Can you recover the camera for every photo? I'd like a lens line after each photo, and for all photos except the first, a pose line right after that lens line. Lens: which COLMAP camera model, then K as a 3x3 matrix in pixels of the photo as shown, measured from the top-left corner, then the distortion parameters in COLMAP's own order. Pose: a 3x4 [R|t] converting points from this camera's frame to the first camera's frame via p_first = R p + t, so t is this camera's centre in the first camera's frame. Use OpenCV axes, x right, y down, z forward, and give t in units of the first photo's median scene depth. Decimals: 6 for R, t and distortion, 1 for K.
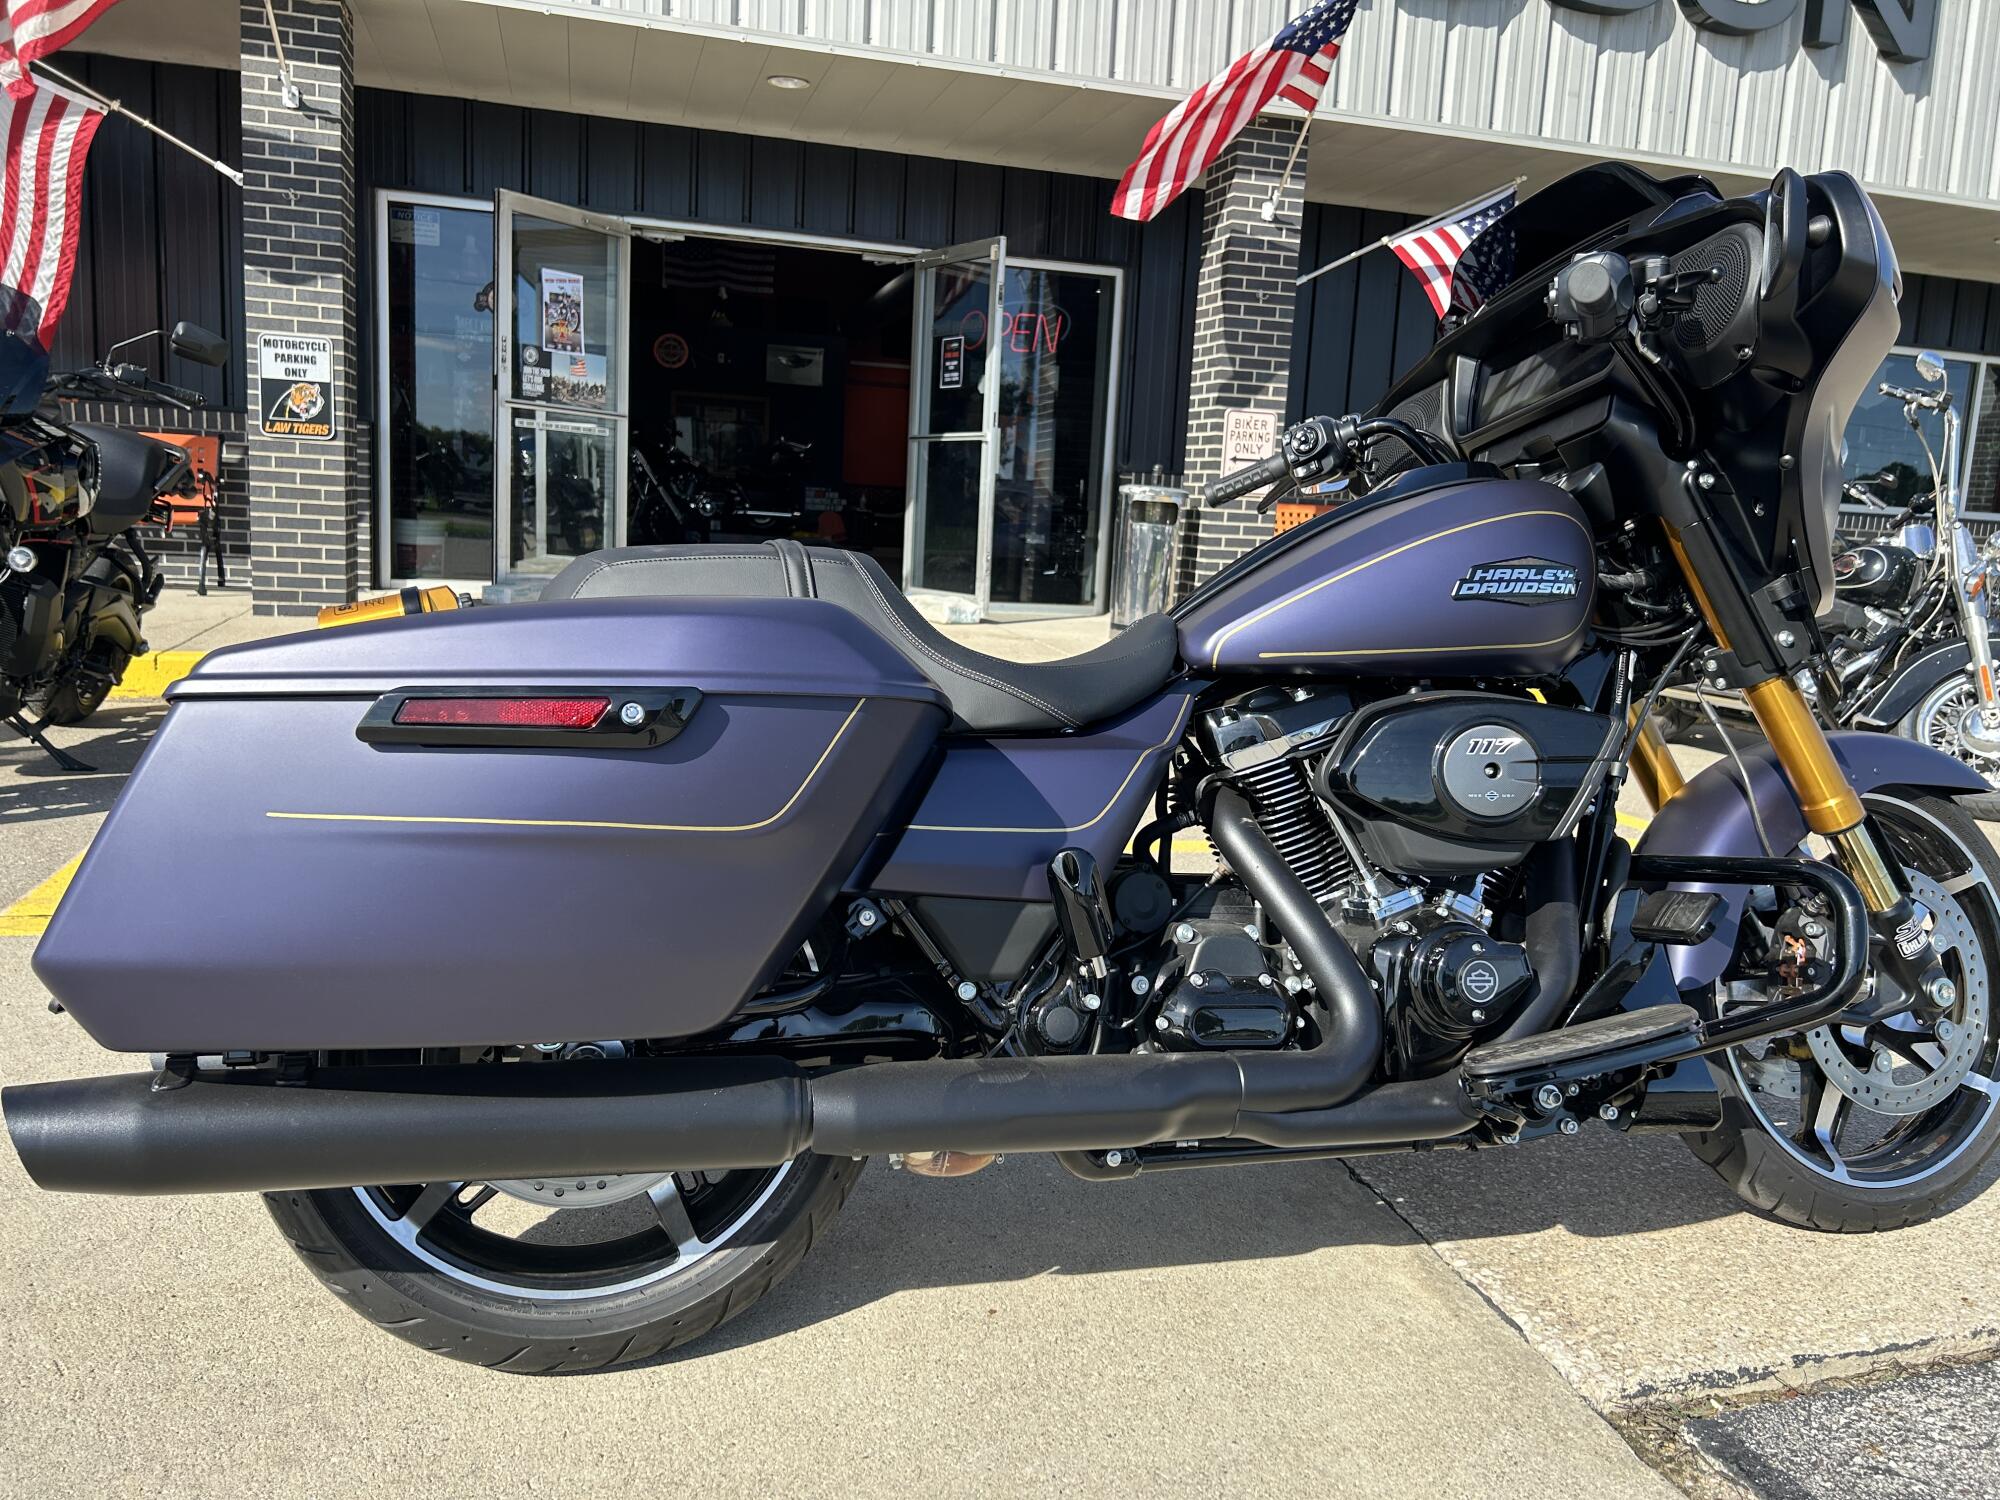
lens RADIAL K [[1543.2, 0, 1000.0], [0, 1543.2, 750.0], [0, 0, 1]] dist [0.107914, -0.164228]
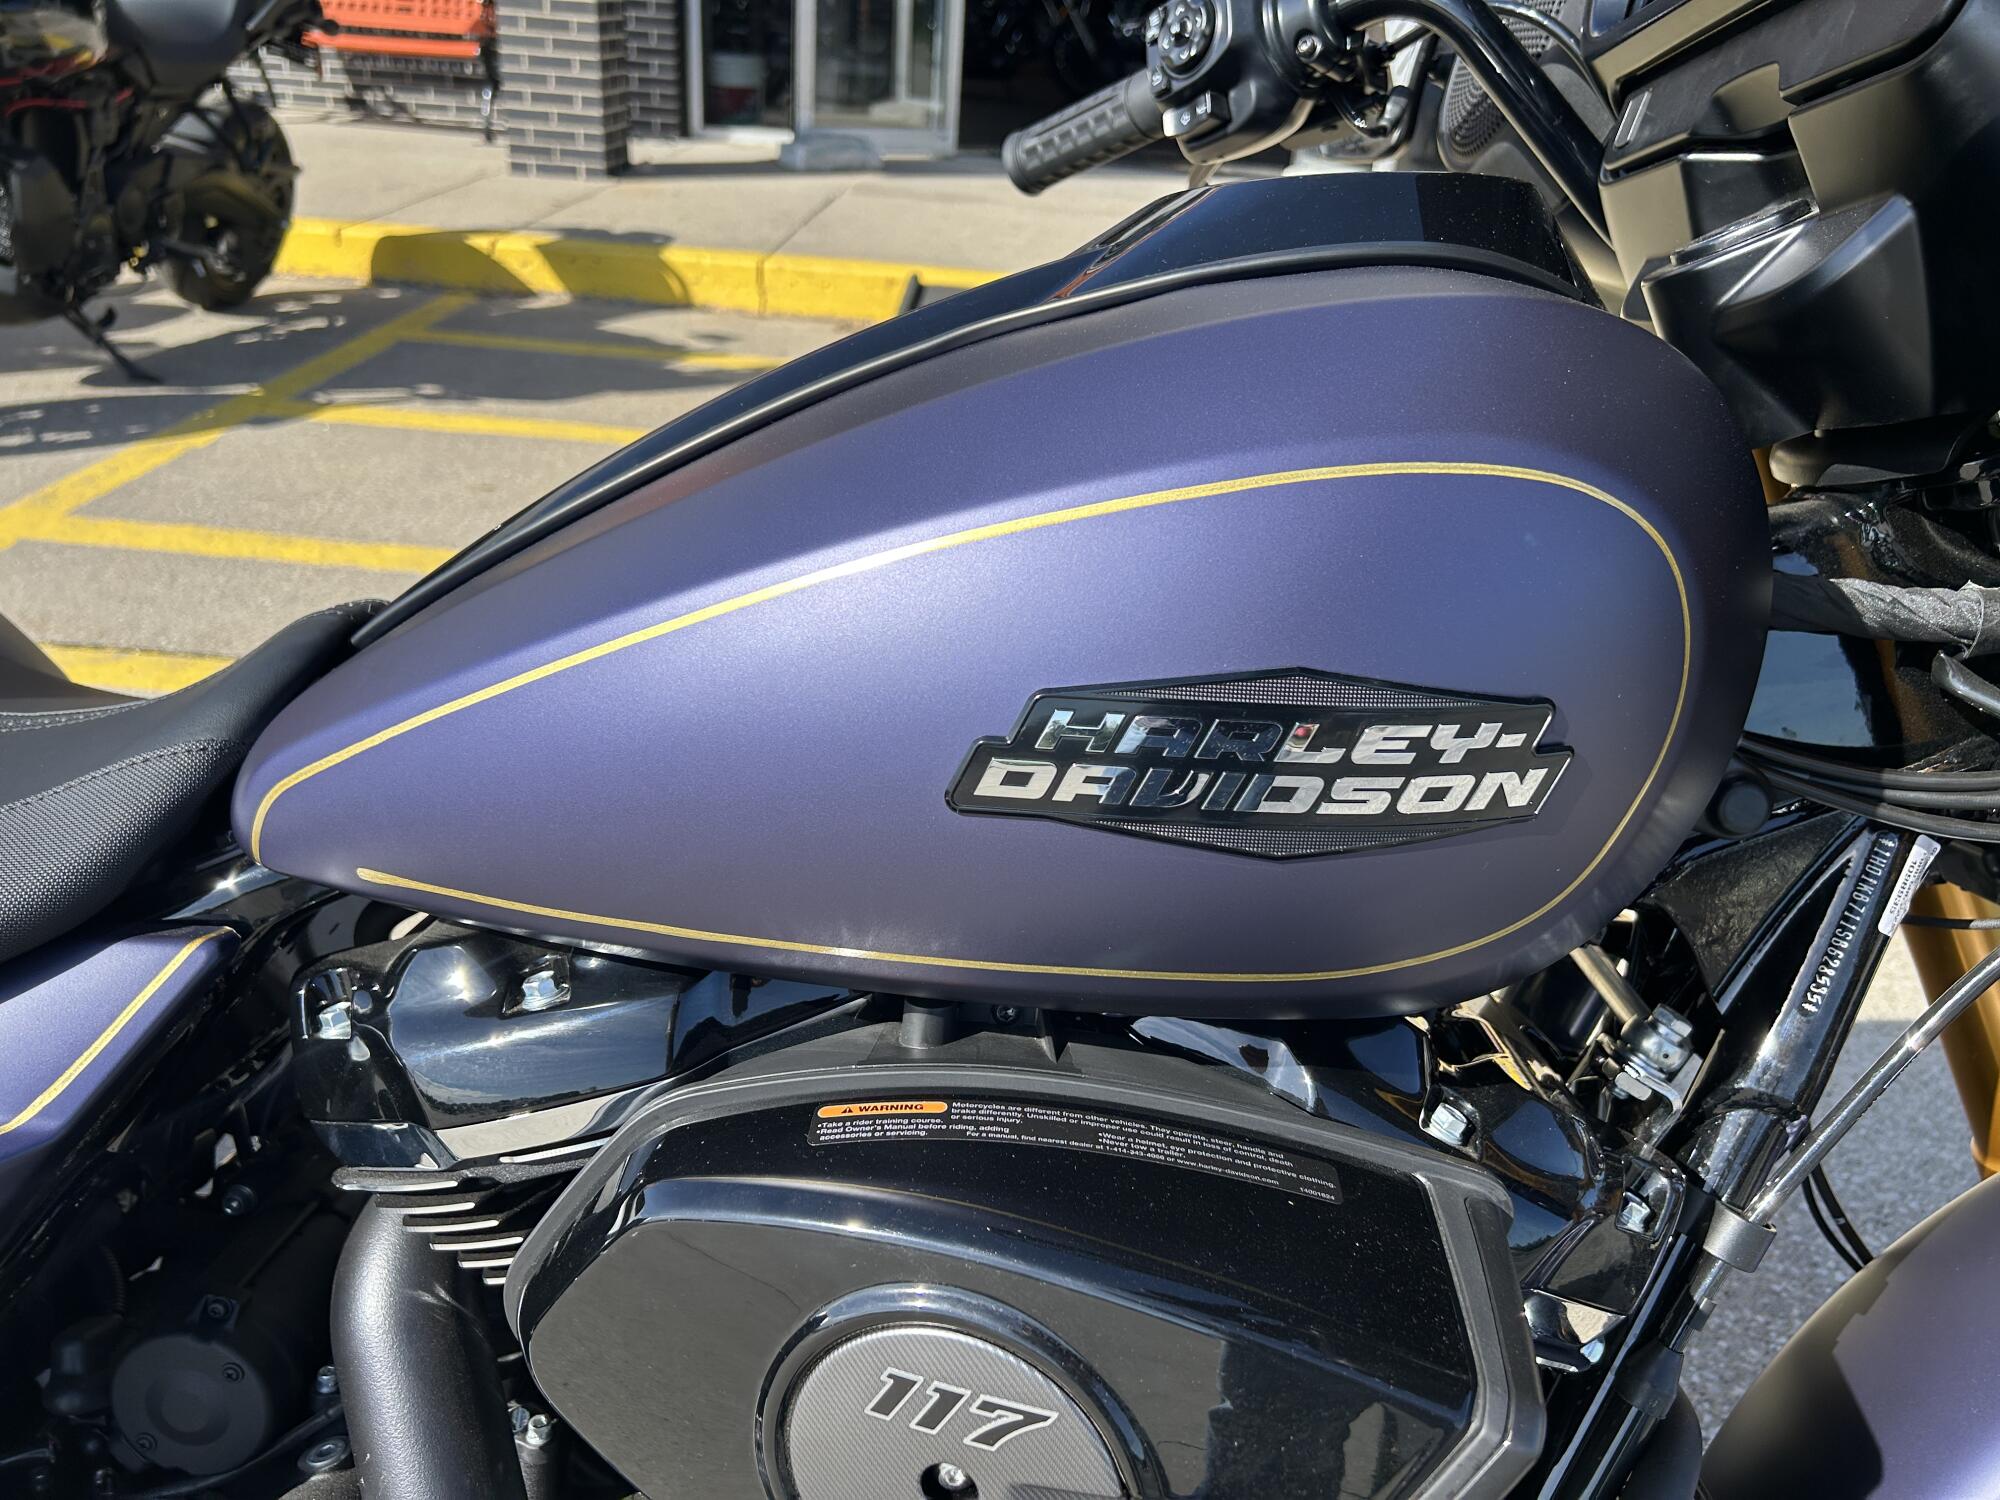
lens RADIAL K [[1543.2, 0, 1000.0], [0, 1543.2, 750.0], [0, 0, 1]] dist [0.107914, -0.164228]
pose [[0.943275, 0.151946, -0.295201, 0.290980], [-0.064267, 0.955877, 0.286651, -0.140160], [0.325732, -0.251419, 0.911420, 0.604559]]
